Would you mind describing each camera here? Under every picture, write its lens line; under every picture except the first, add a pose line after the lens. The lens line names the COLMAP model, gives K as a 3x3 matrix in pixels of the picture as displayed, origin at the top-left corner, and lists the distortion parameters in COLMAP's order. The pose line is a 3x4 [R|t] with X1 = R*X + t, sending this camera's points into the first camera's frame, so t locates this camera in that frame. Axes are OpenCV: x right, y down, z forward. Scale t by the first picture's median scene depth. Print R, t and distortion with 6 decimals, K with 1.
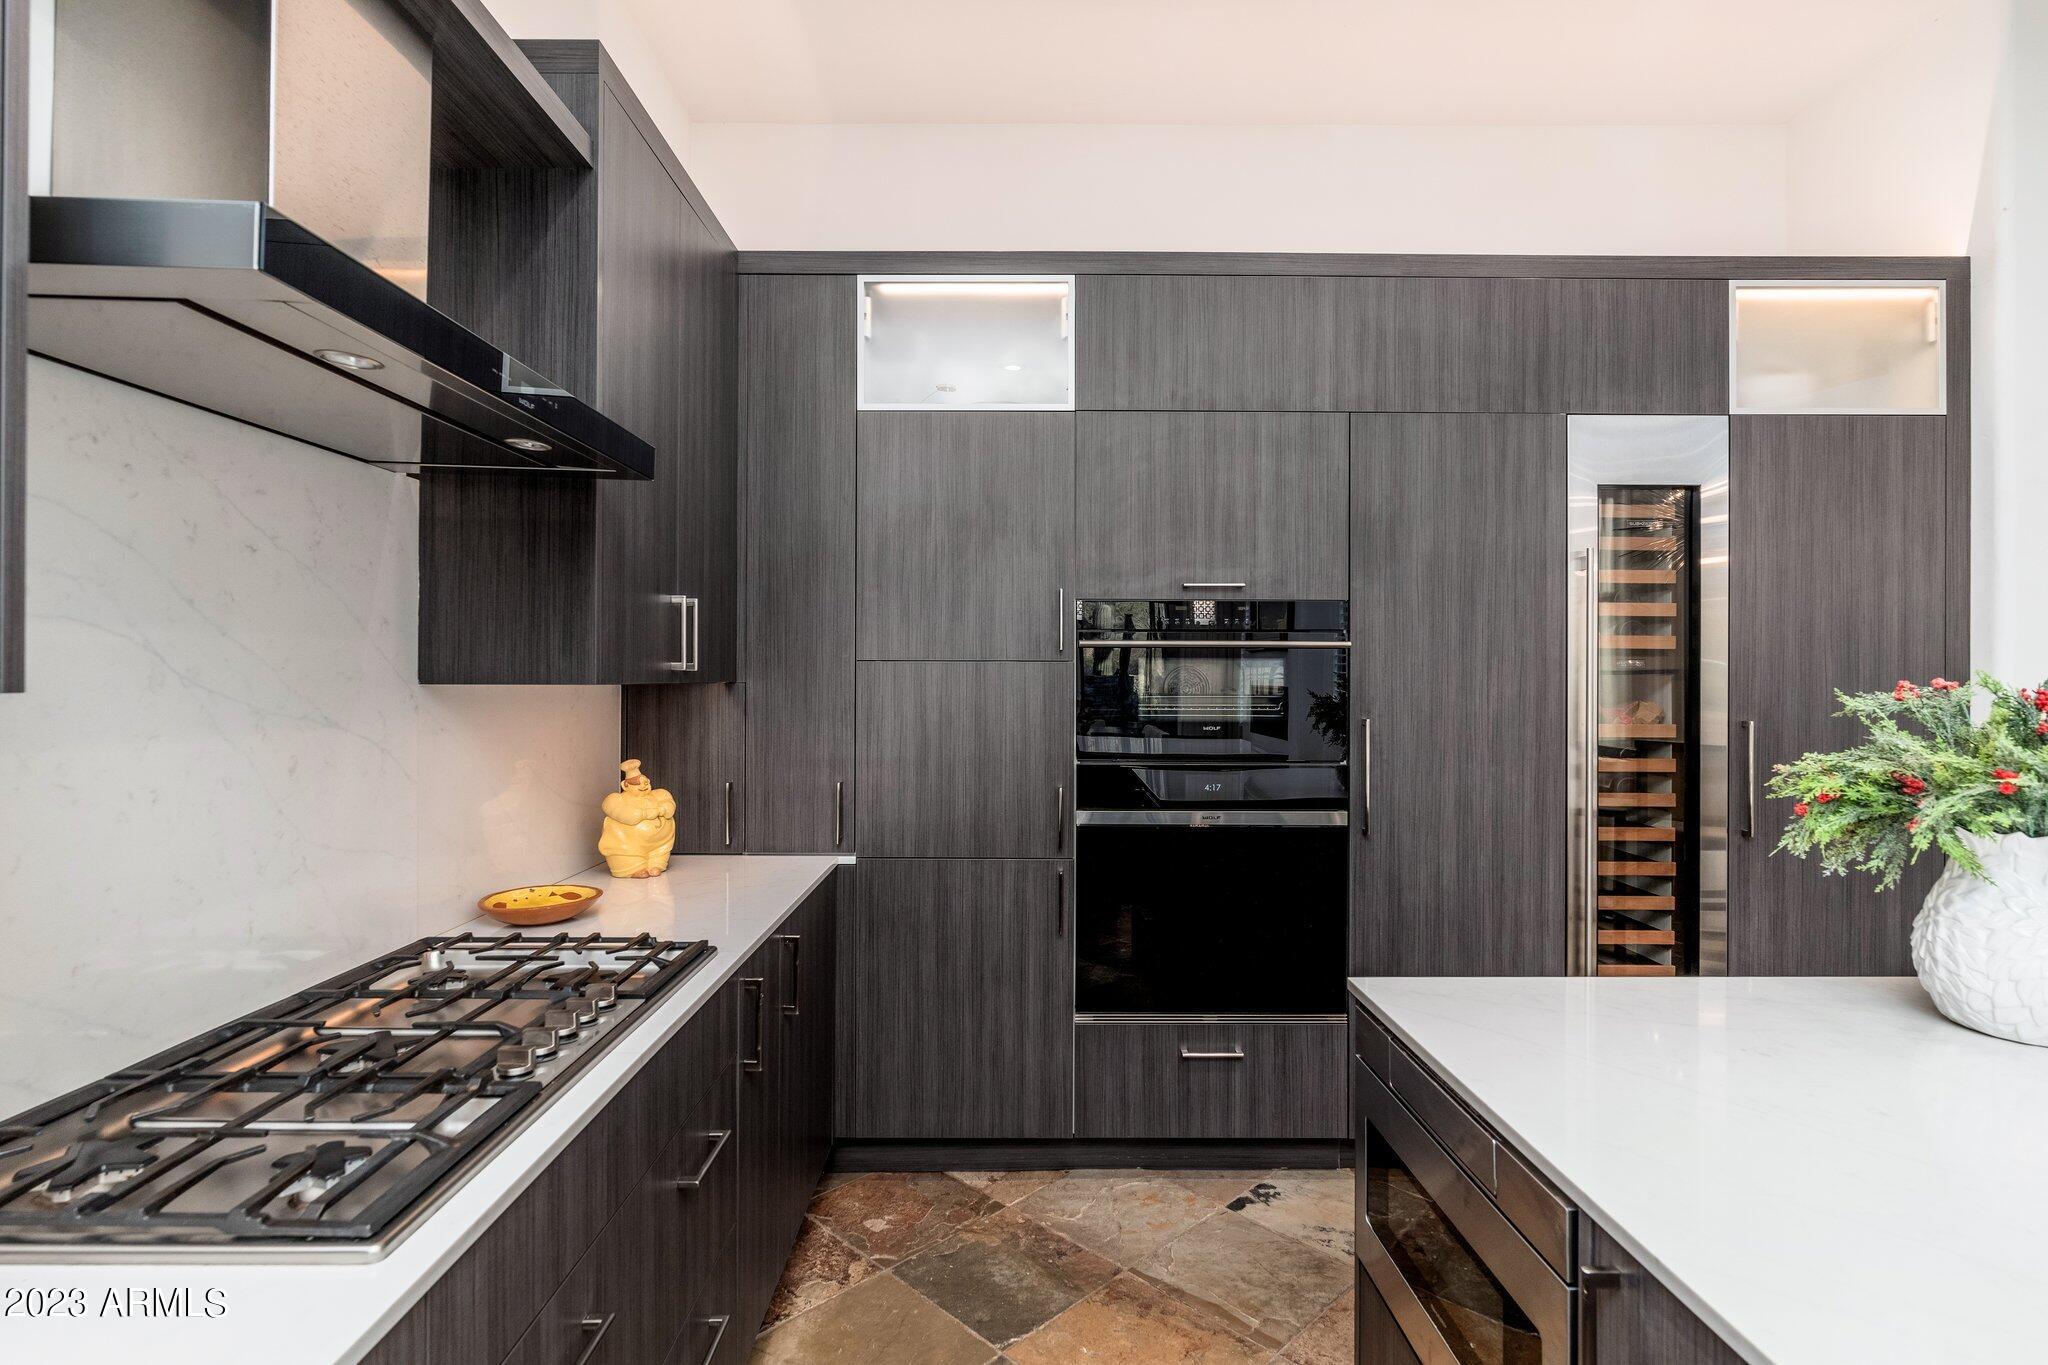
lens RADIAL K [[970.2, 0, 1030.5], [0, 970.2, 671.9], [0, 0, 1]] dist [-0.013439, 0.000034]
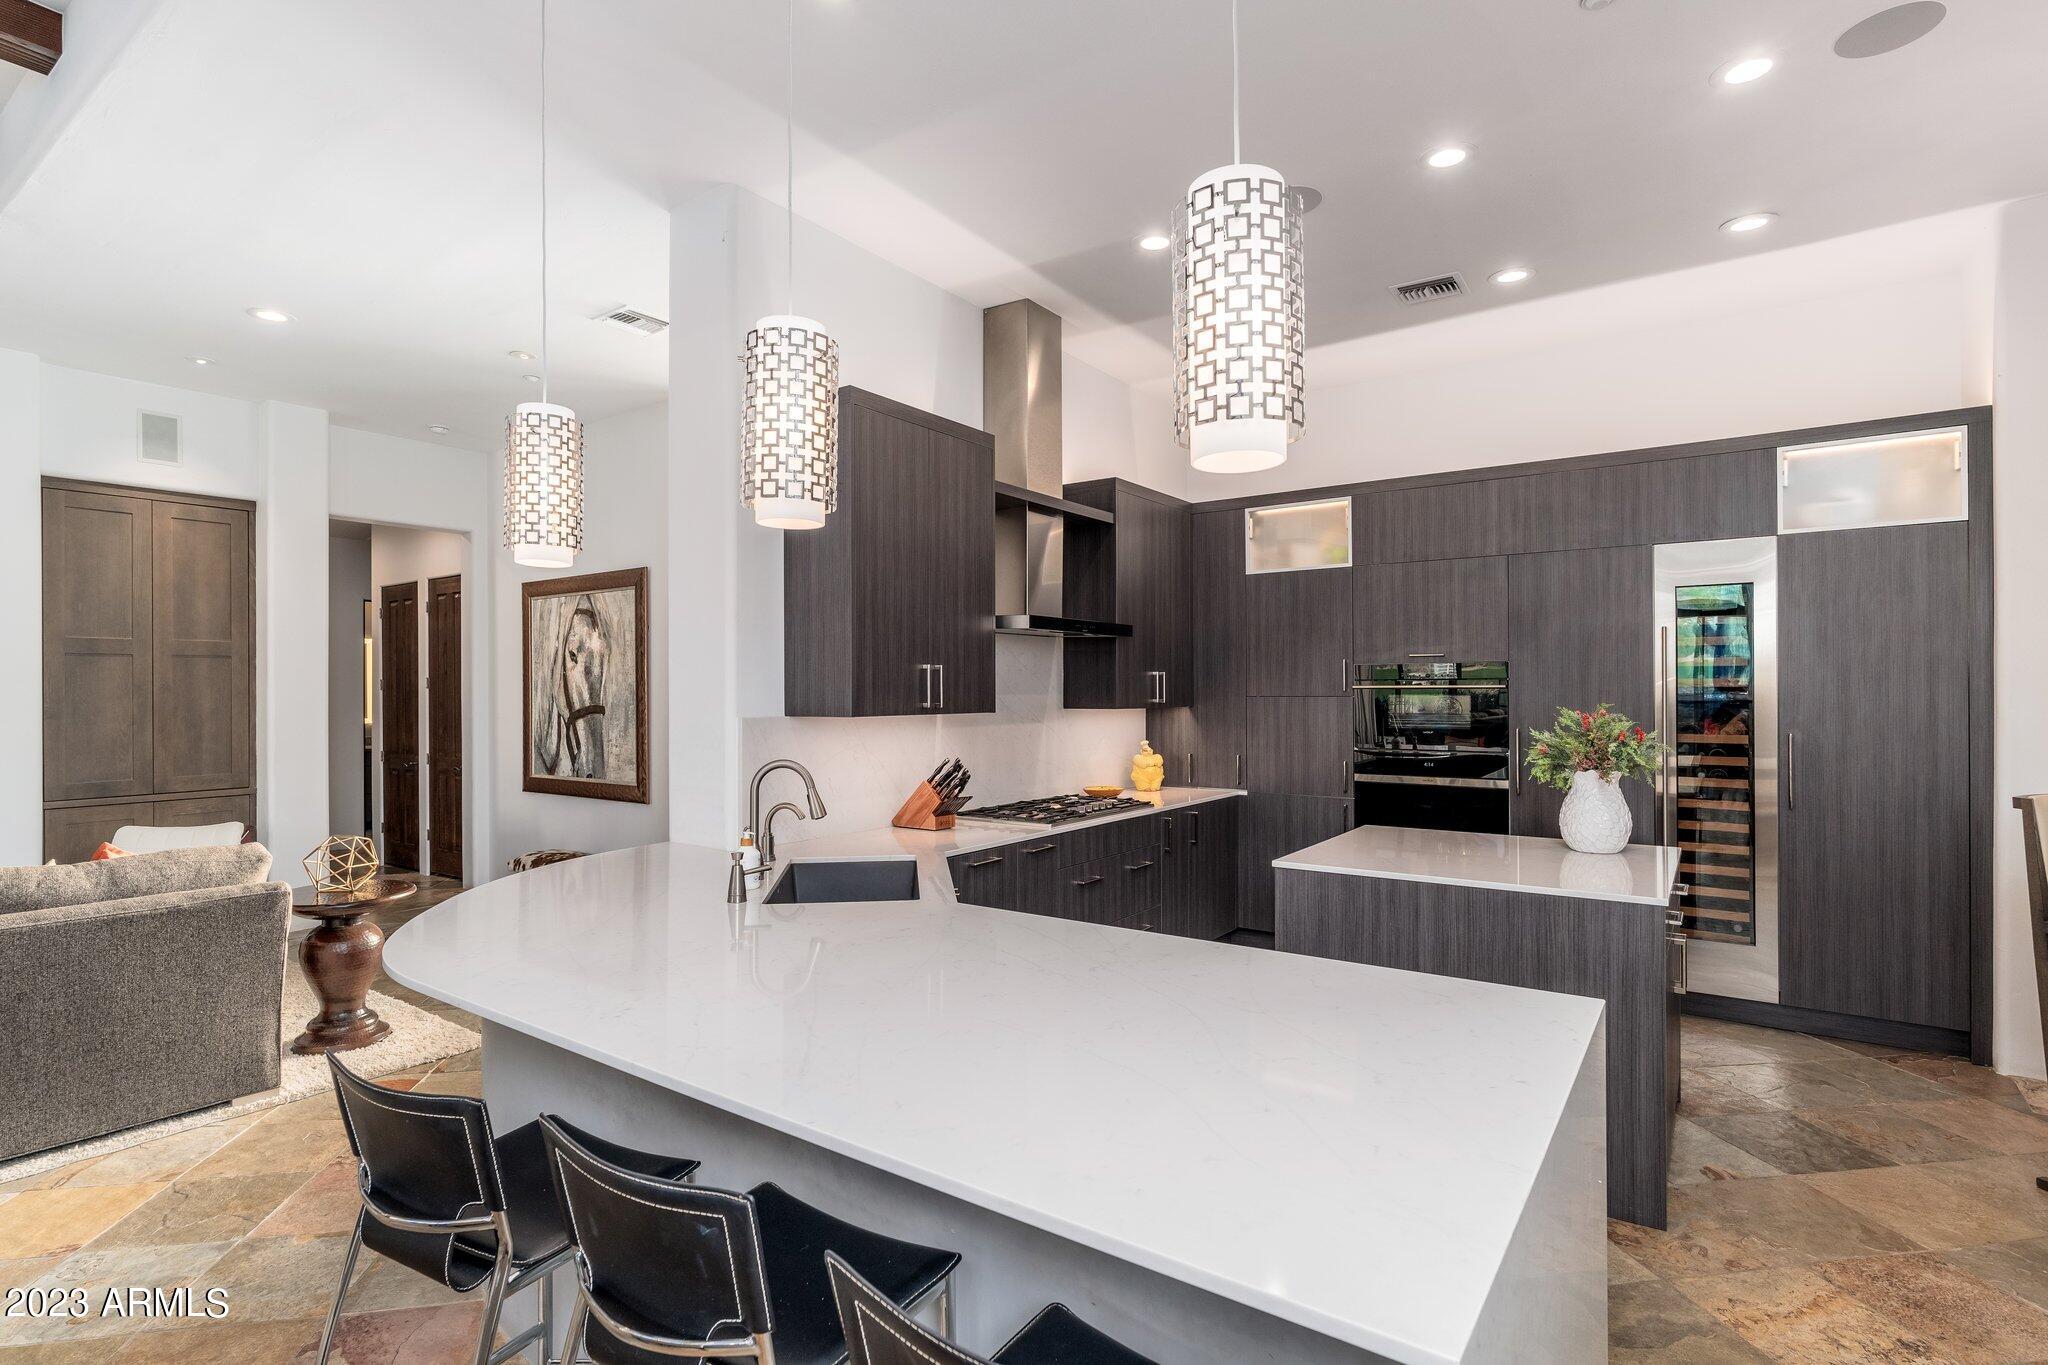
lens RADIAL K [[998.1, 0, 1022.3], [0, 998.1, 687.1], [0, 0, 1]] dist [-0.001455, -0.000242]
pose [[0.809025, -0.008476, -0.587714, 0.682310], [0.007861, 0.999963, -0.003600, -0.027620], [0.587722, -0.001708, 0.809061, -0.997258]]
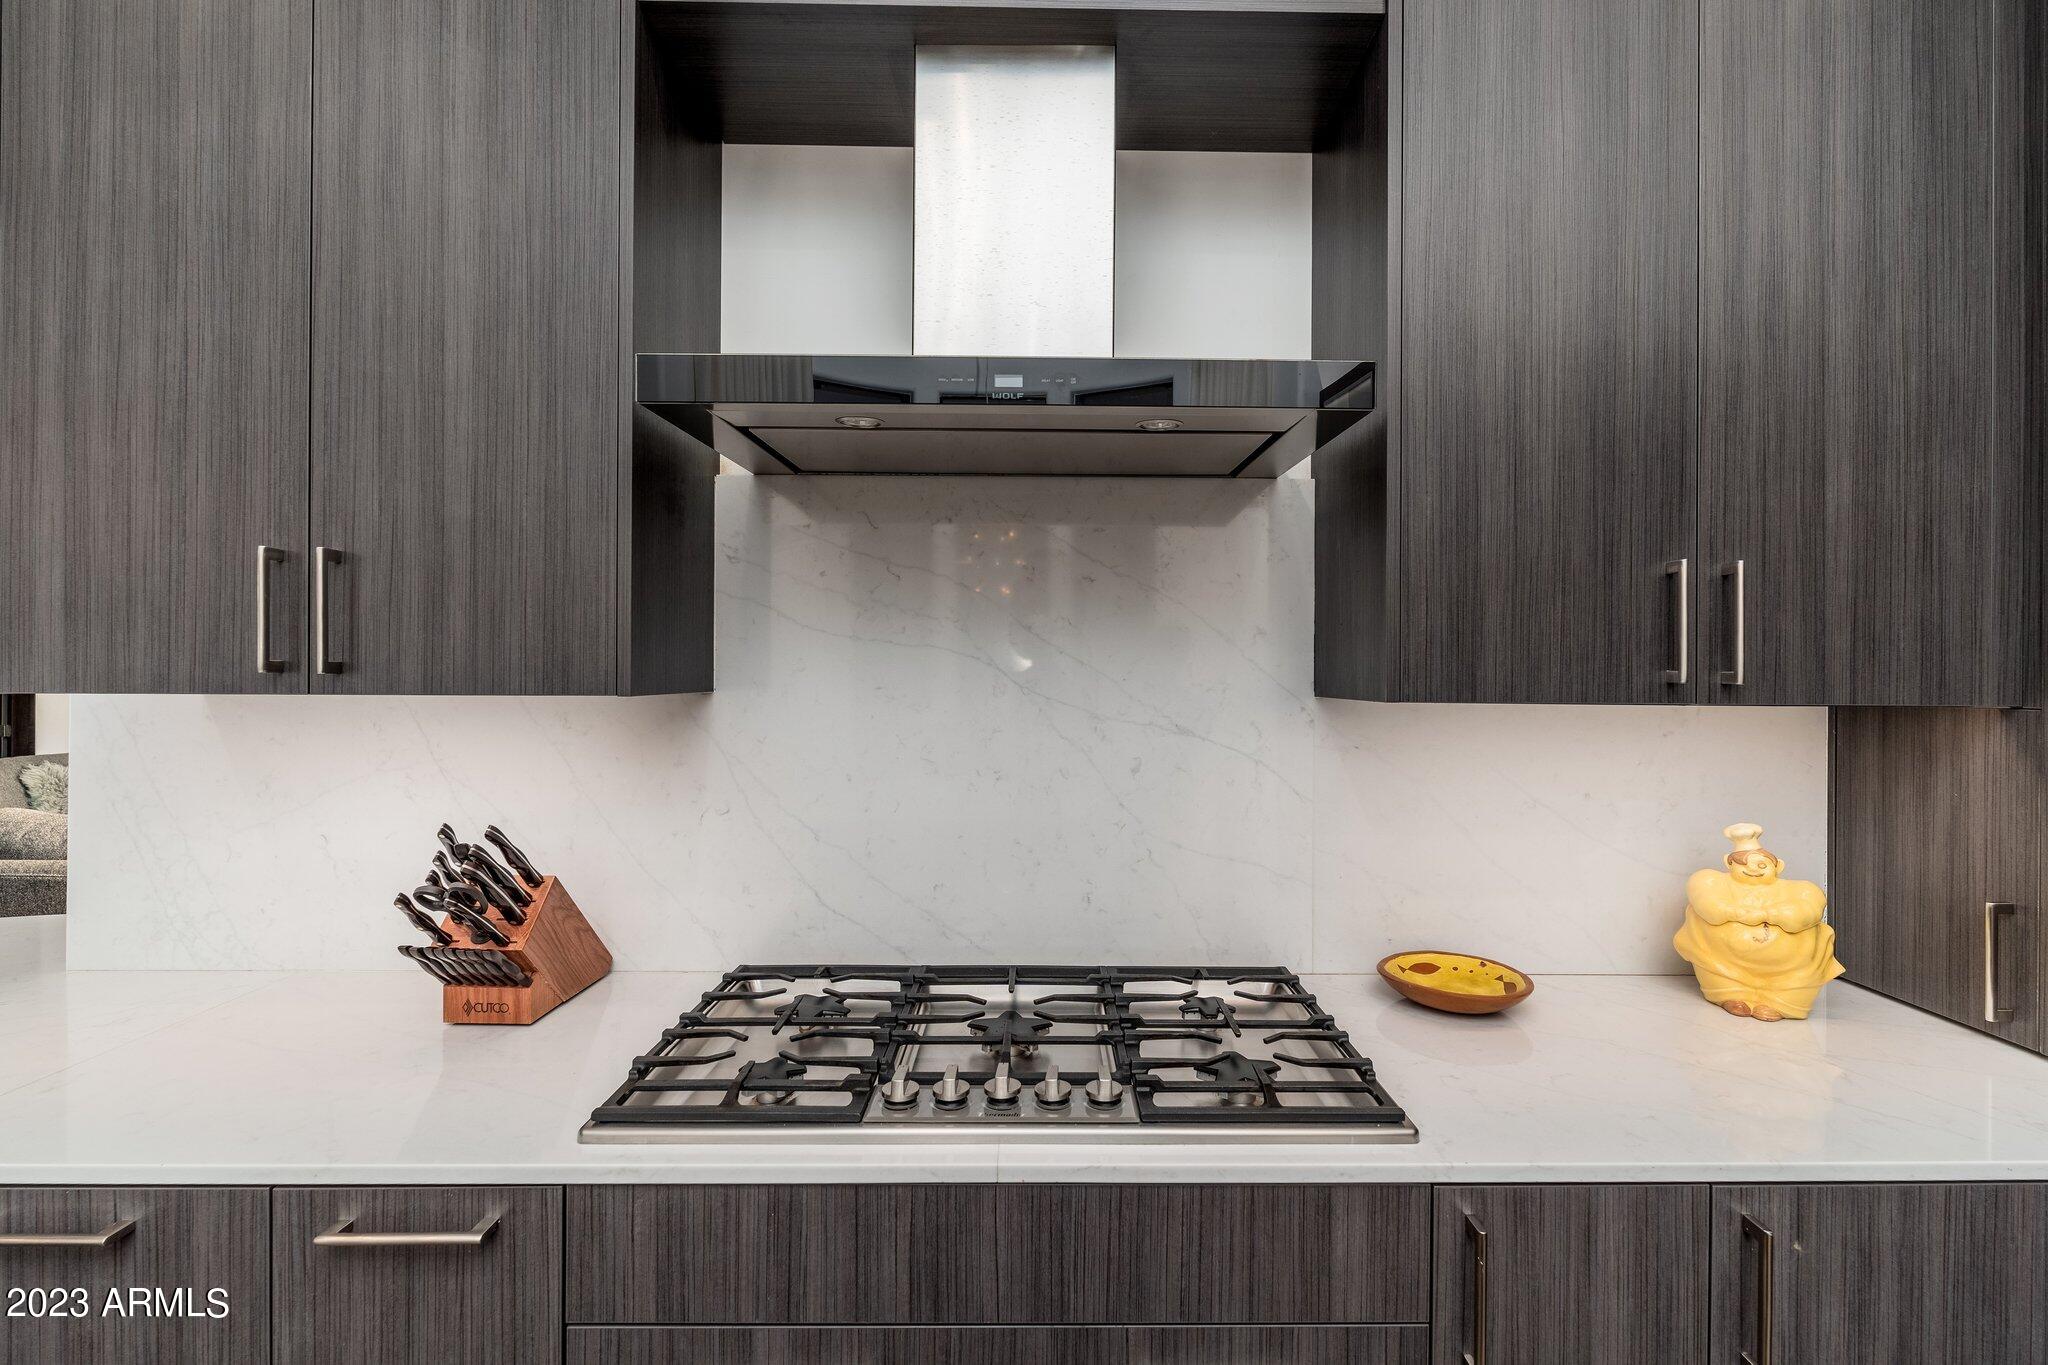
lens RADIAL K [[897.6, 0, 1033.3], [0, 897.6, 686.3], [0, 0, 1]] dist [-0.002883, -0.000242]
pose [[0.003490, 0.002826, -0.999990, 0.159696], [-0.003392, 0.999990, 0.002814, 0.000537], [0.999988, 0.003382, 0.003499, 0.485623]]
